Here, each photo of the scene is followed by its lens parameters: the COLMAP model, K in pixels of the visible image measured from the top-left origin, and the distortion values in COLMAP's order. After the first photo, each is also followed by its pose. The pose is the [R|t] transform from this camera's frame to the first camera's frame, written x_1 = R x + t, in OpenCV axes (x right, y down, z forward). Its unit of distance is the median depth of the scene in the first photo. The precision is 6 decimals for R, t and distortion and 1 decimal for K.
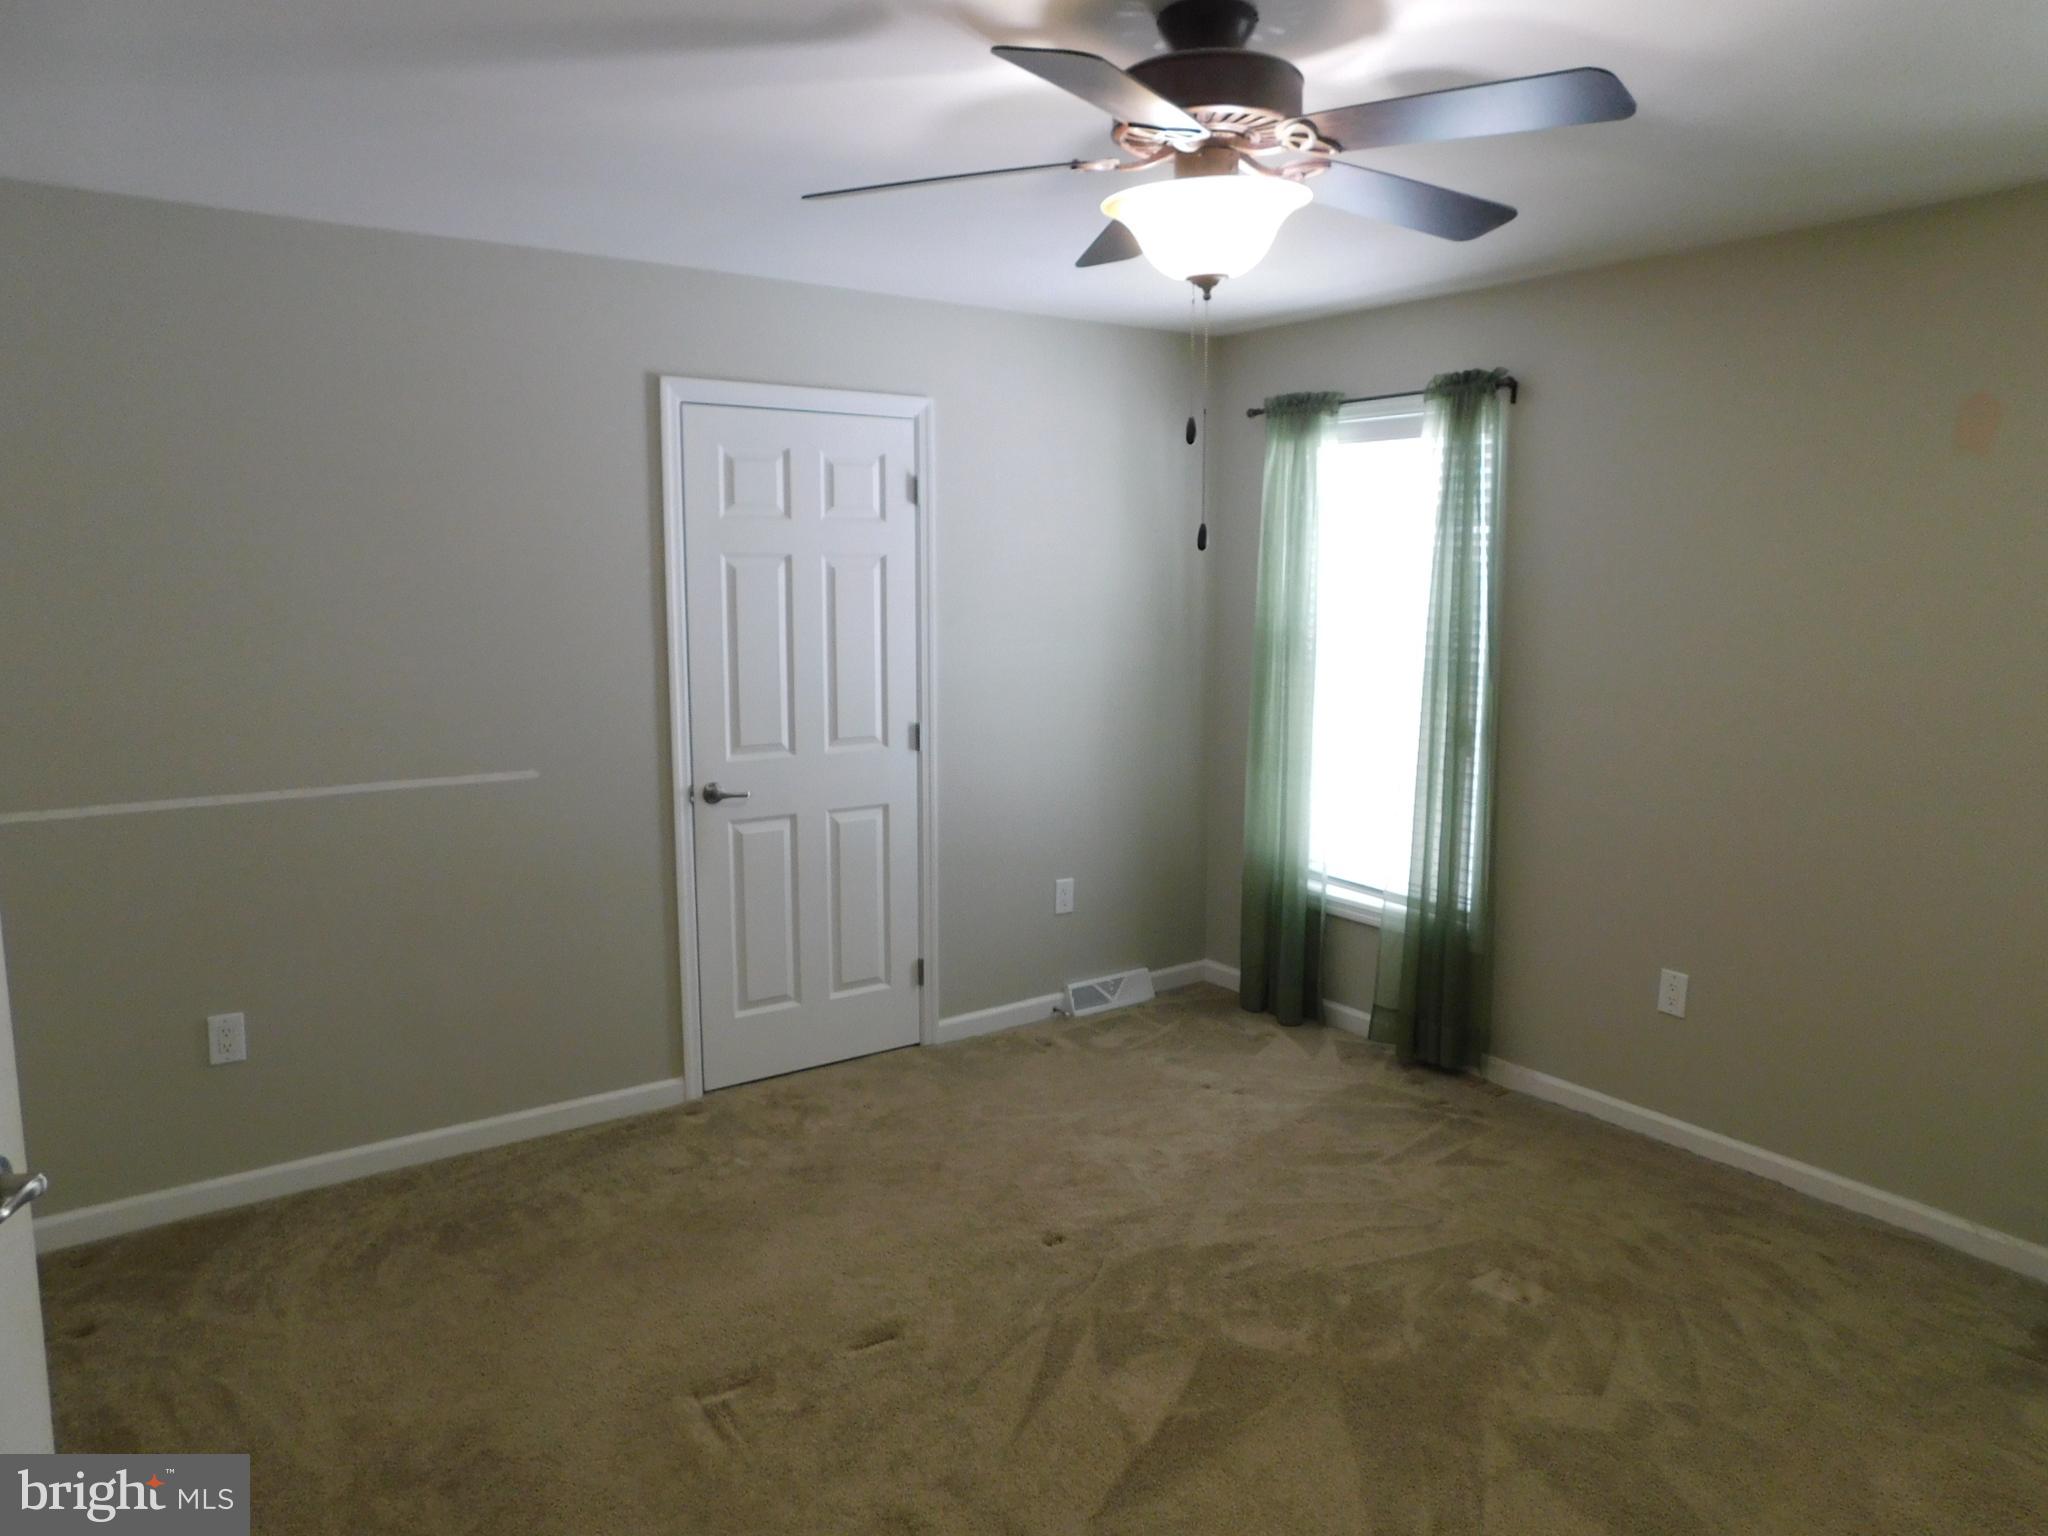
lens RADIAL K [[1369.0, 0, 1024.0], [0, 1369.0, 768.0], [0, 0, 1]] dist [-0.065641, 0.064660]
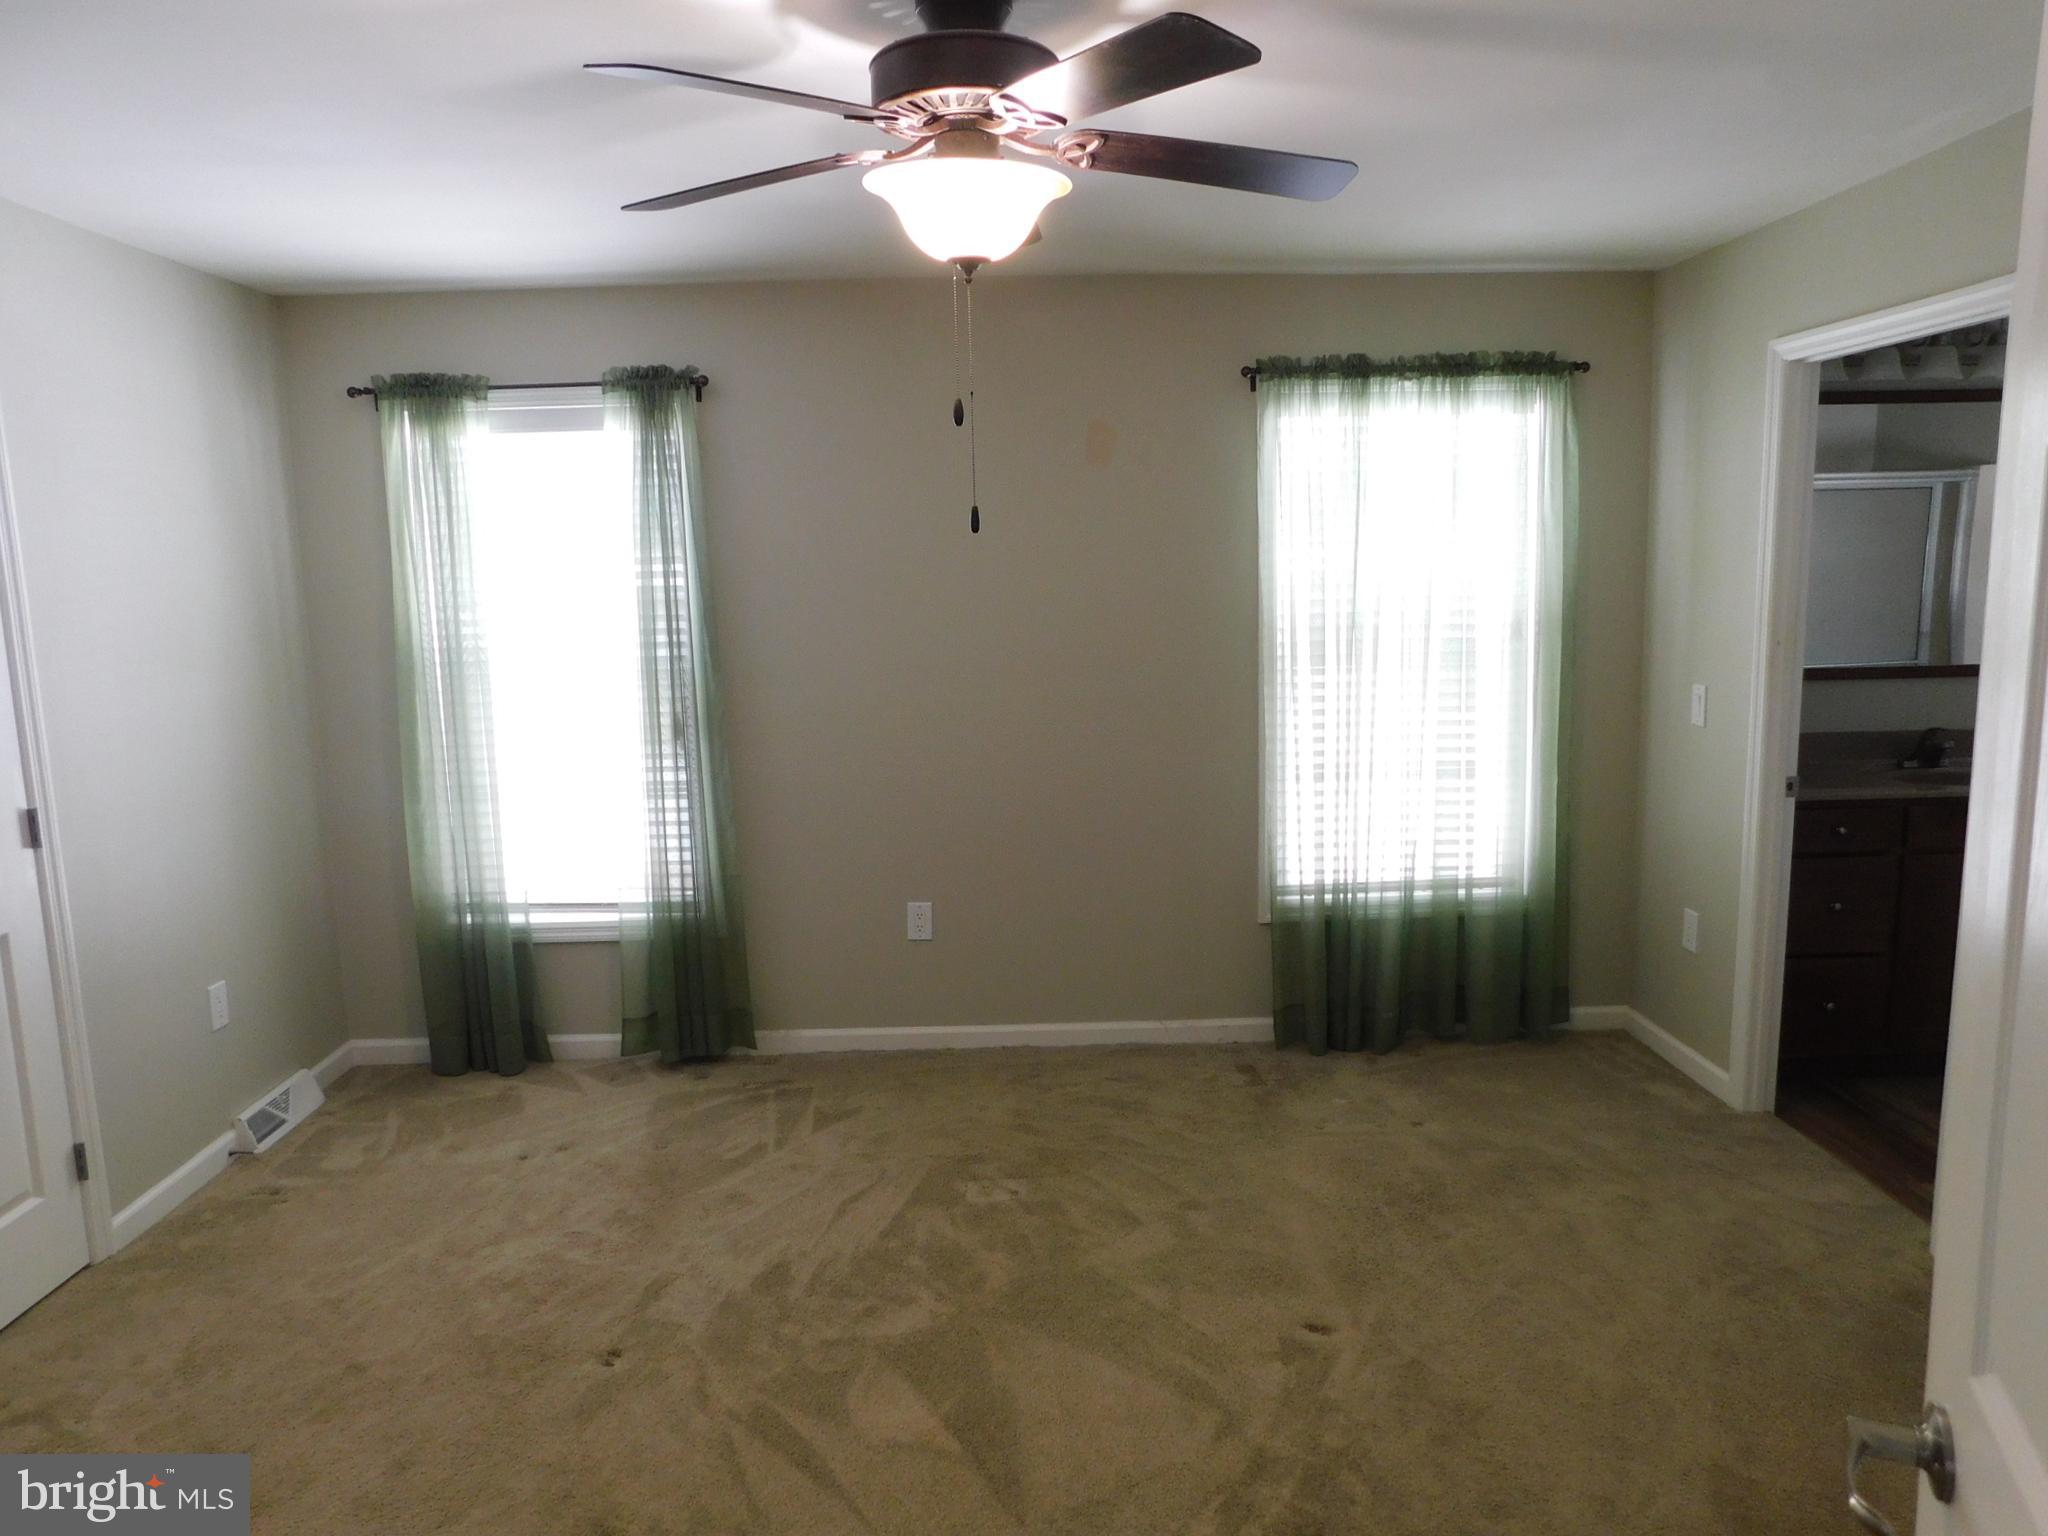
lens RADIAL K [[1369.0, 0, 1024.0], [0, 1369.0, 768.0], [0, 0, 1]] dist [-0.065641, 0.064660]
pose [[0.562815, -0.140668, 0.814526, -0.365605], [0.146238, 0.986814, 0.069376, -0.028327], [-0.813544, 0.080069, 0.575964, 0.215733]]
